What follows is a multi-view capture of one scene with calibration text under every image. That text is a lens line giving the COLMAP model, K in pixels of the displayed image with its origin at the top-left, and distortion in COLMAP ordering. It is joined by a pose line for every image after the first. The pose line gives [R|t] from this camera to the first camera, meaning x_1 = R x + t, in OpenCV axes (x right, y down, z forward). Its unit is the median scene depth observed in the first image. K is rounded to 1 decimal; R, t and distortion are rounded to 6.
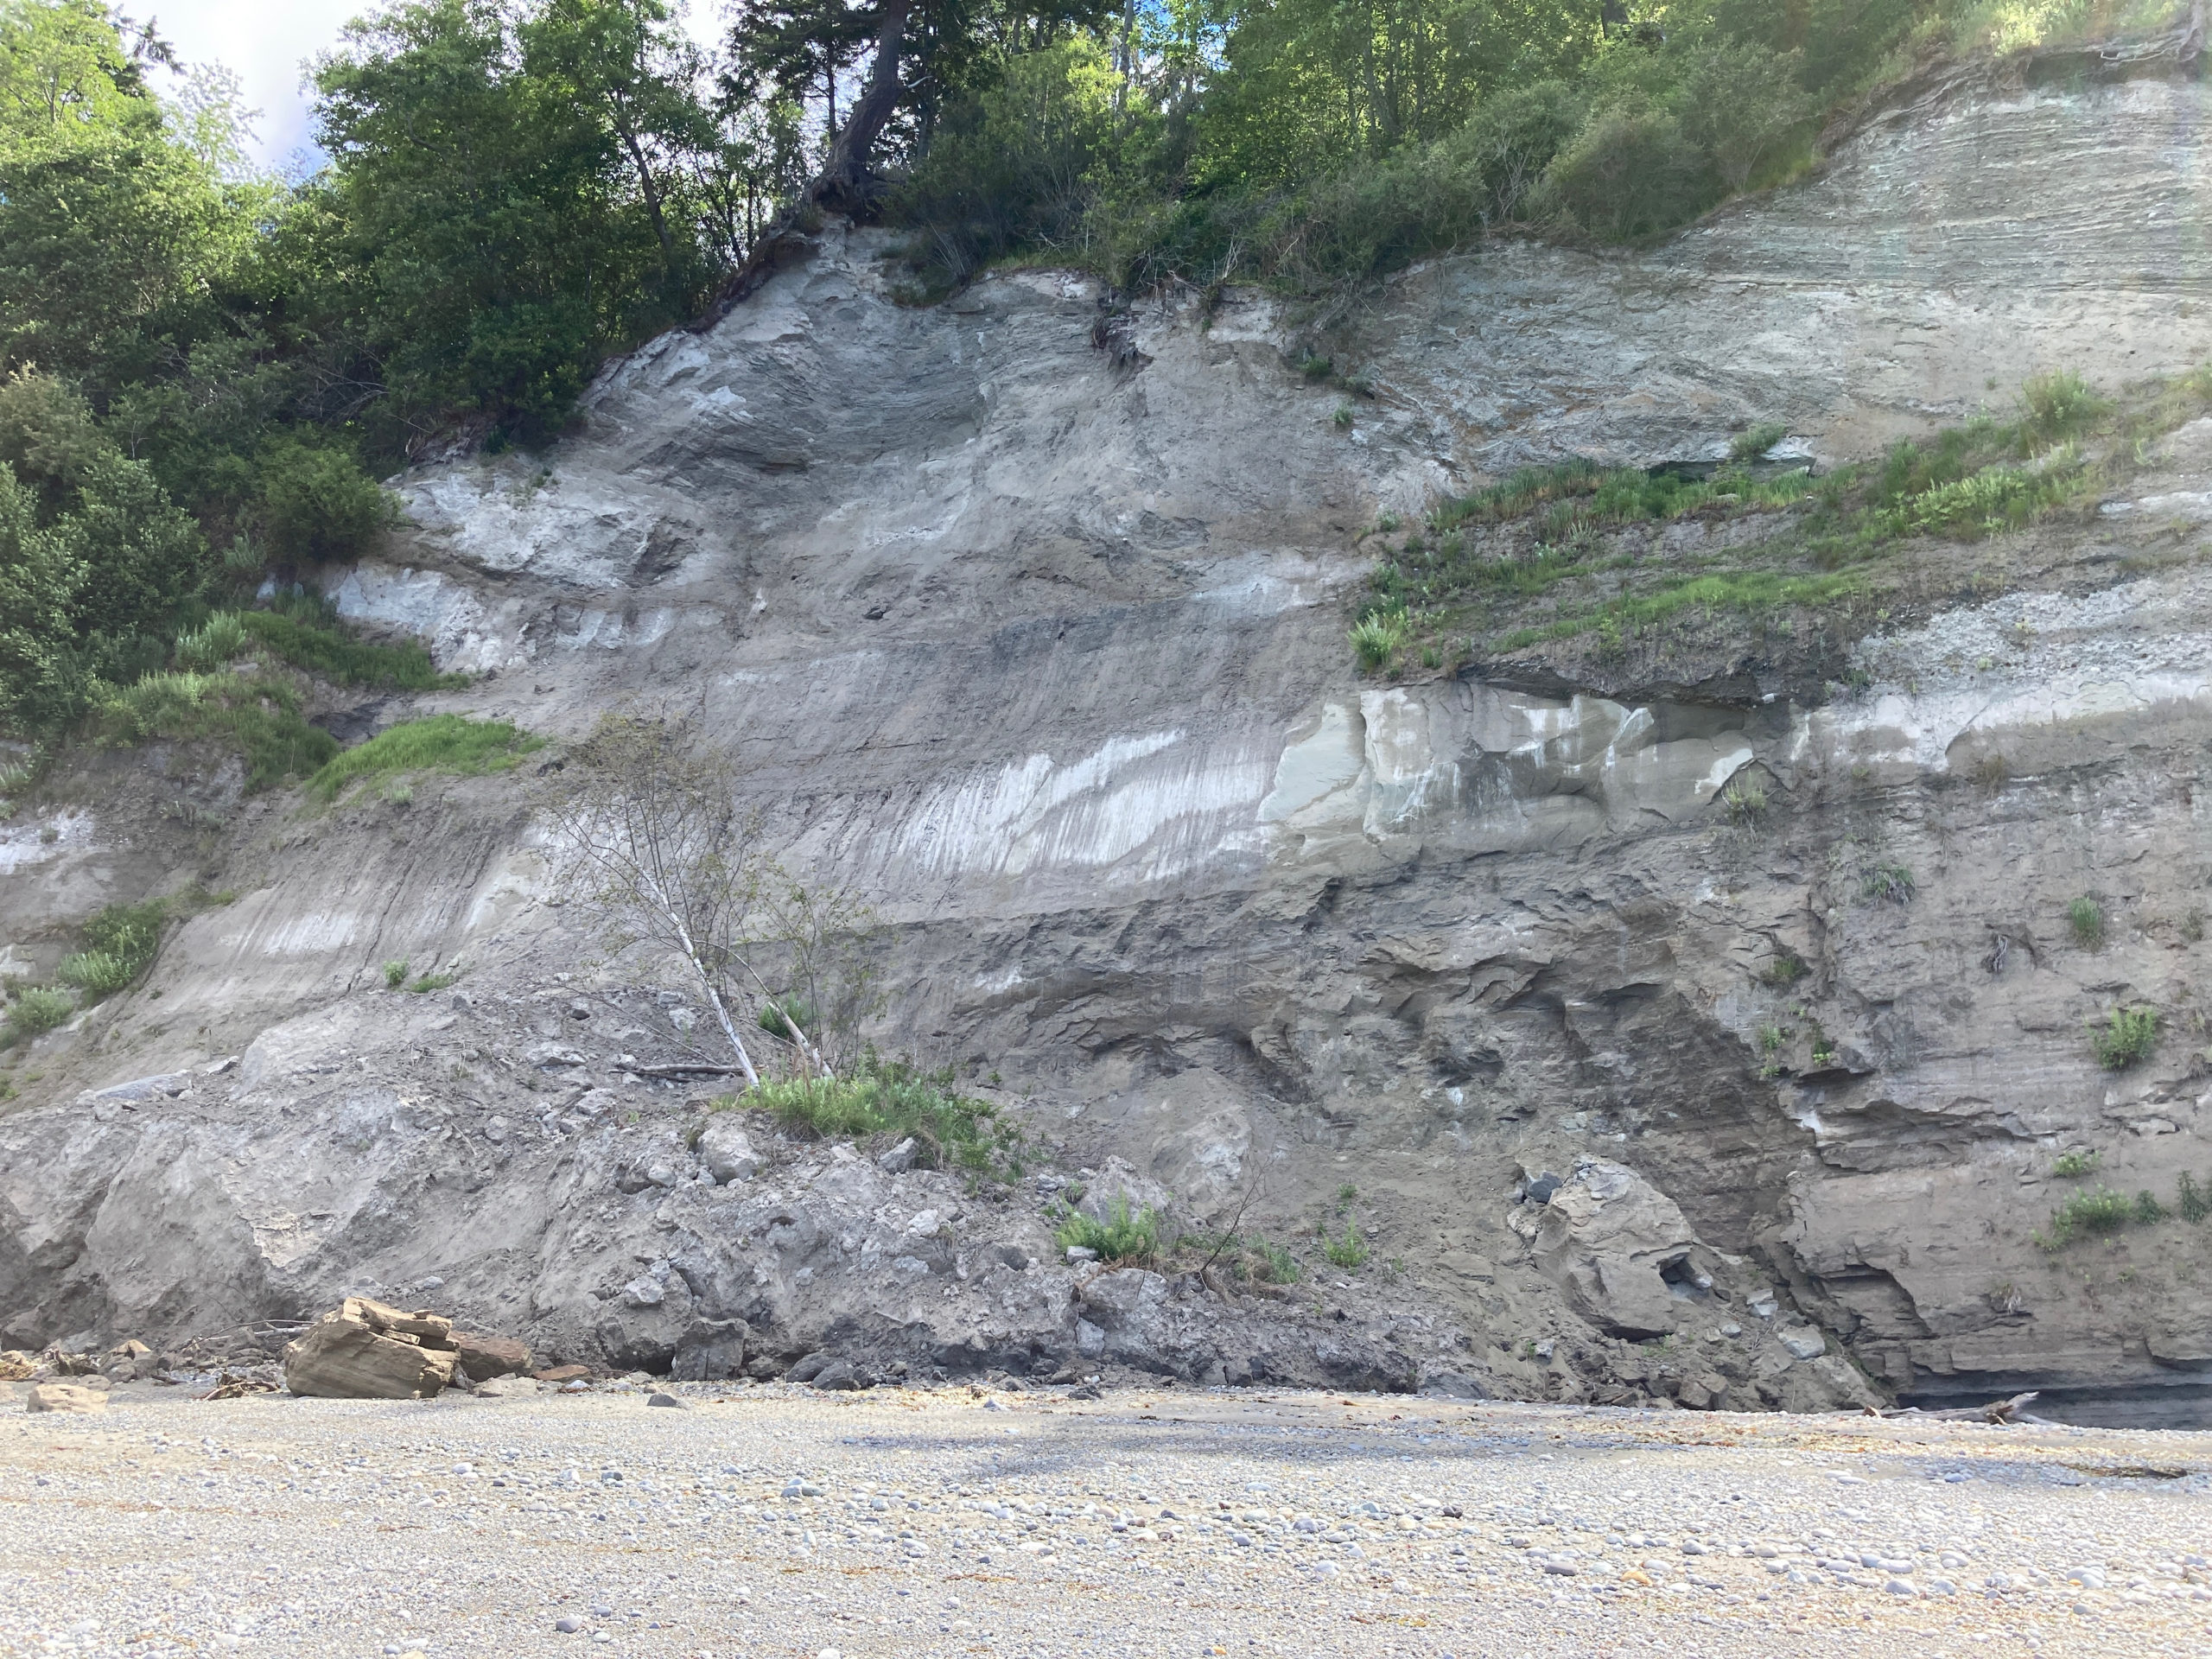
lens RADIAL K [[1811.1, 0, 1116.4], [0, 1811.1, 820.2], [0, 0, 1]] dist [0.027767, -0.023561]
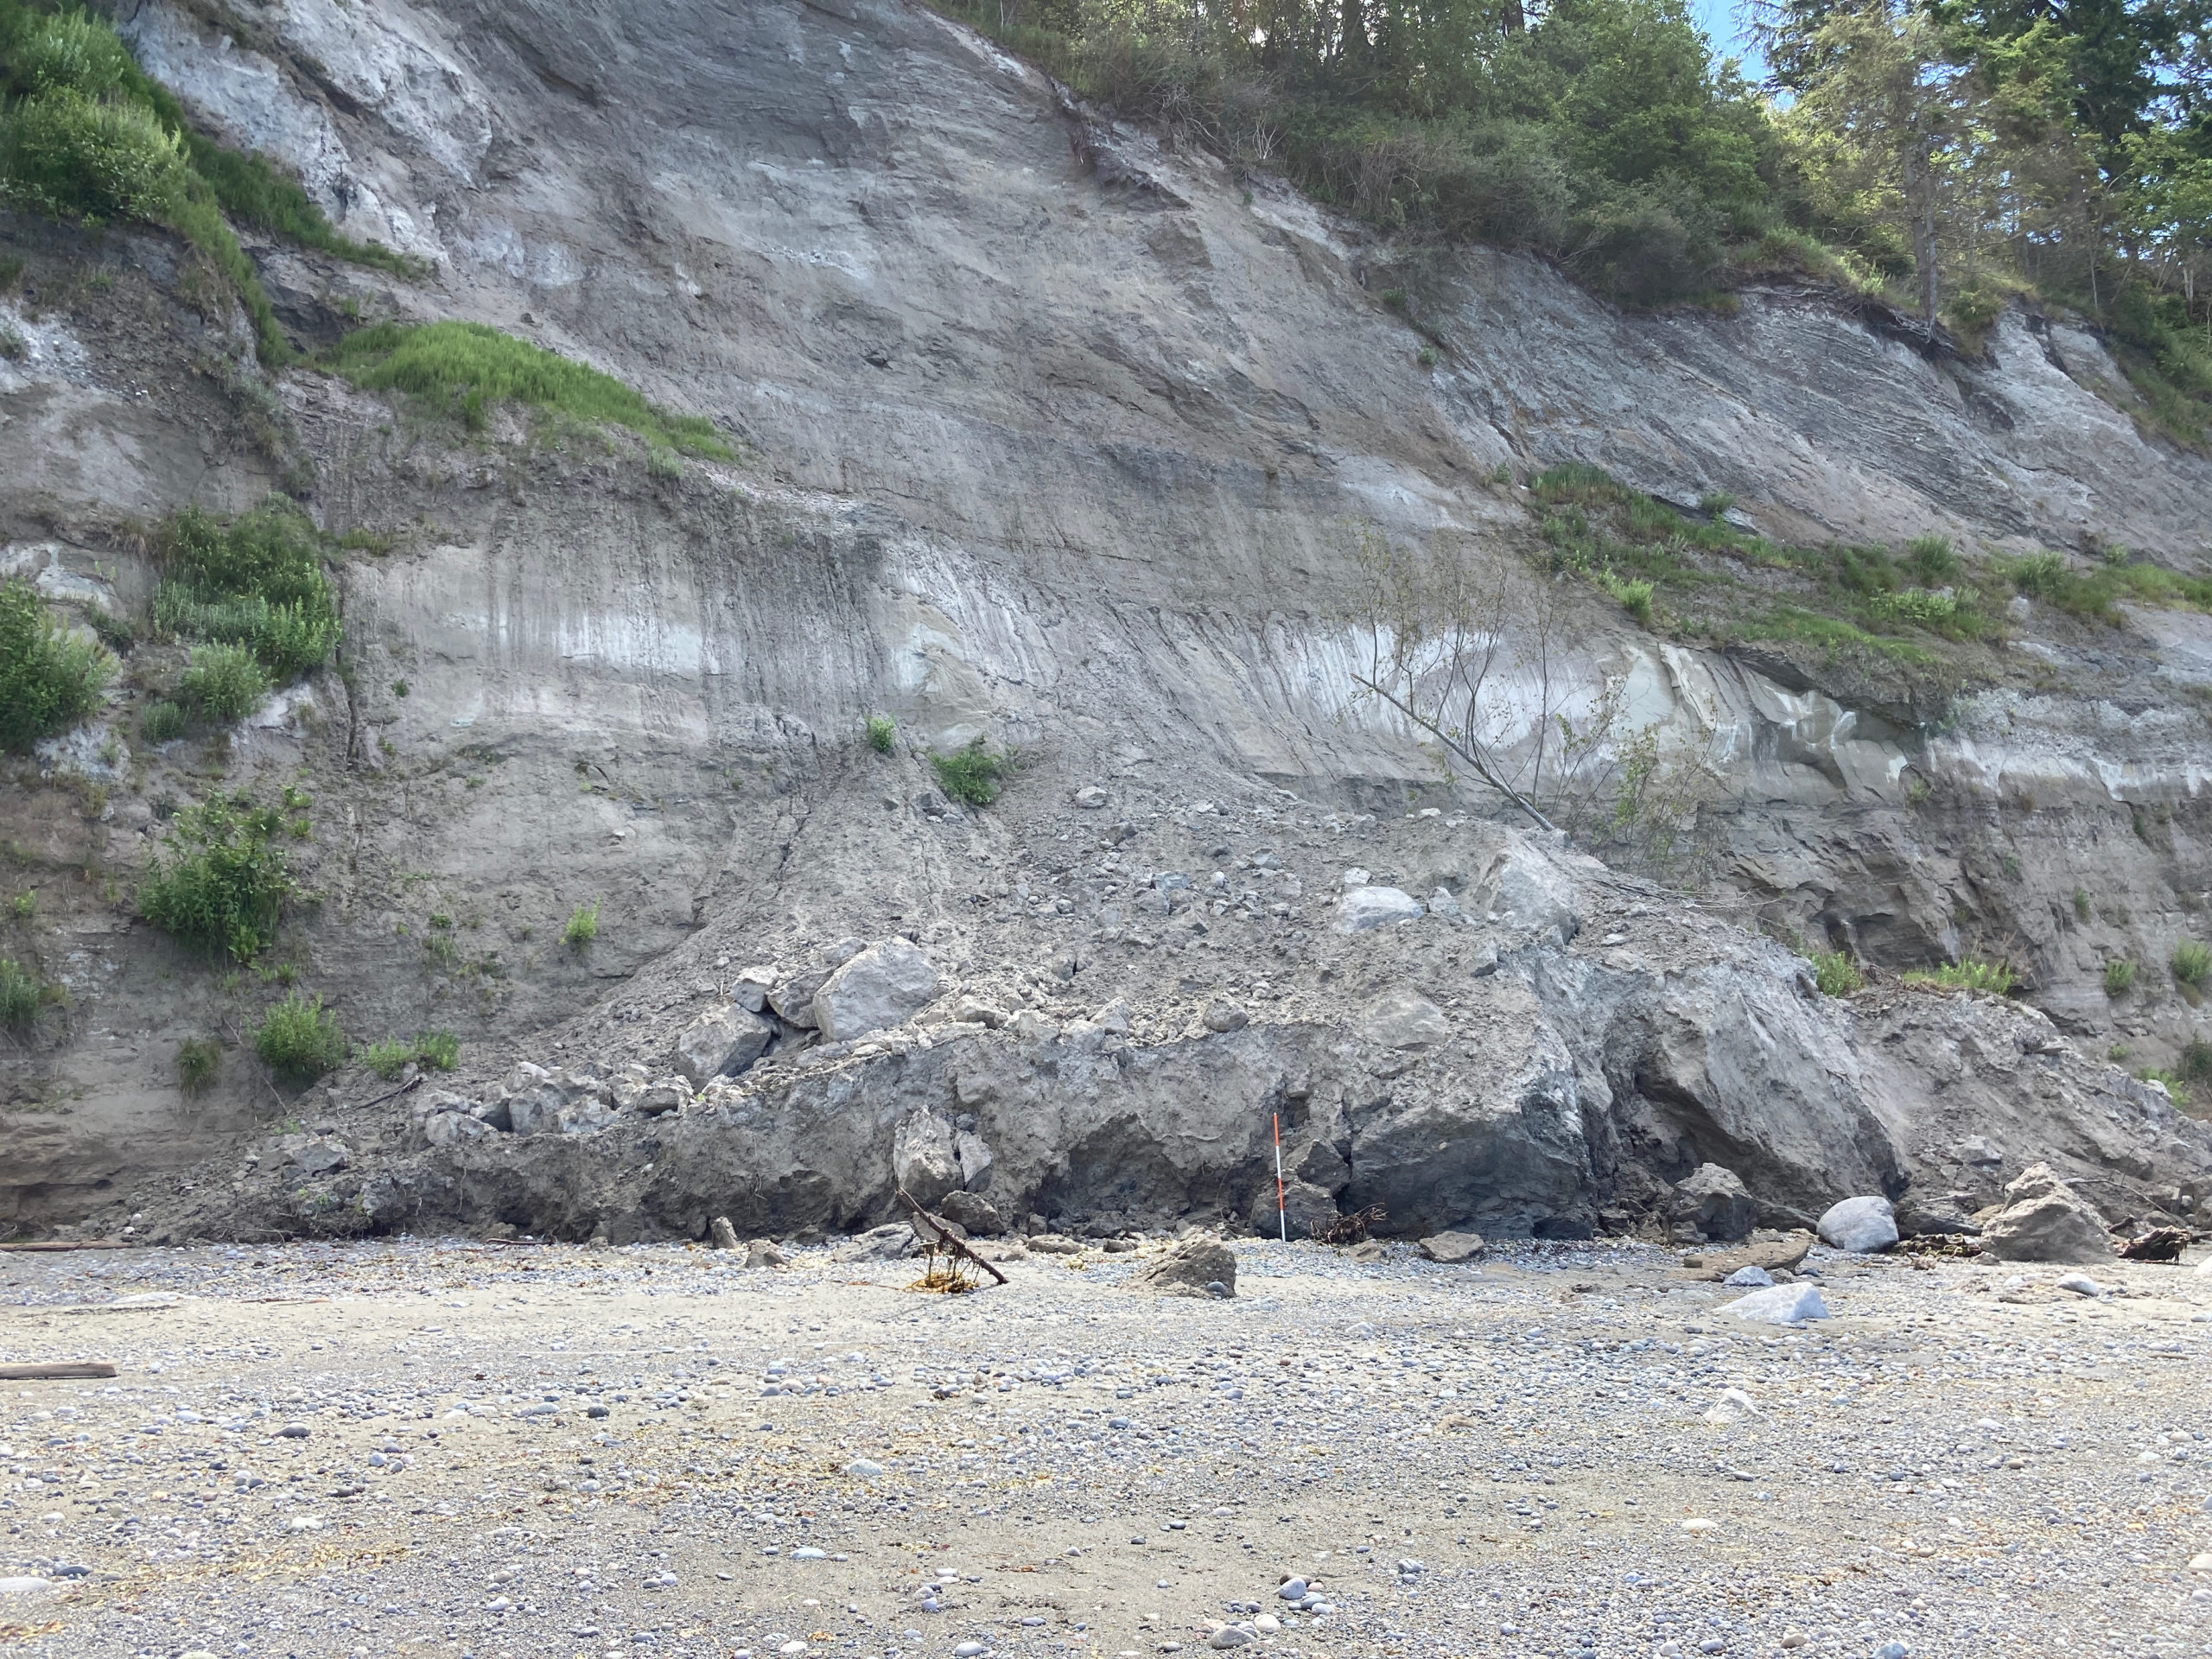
lens RADIAL K [[1811.1, 0, 1124.5], [0, 1811.1, 804.1], [0, 0, 1]] dist [0.027767, -0.023561]
pose [[0.623254, 0.123286, 0.772240, -0.987777], [-0.189605, 0.981853, -0.003725, 0.103909], [-0.758686, -0.144099, 0.635320, 0.475429]]
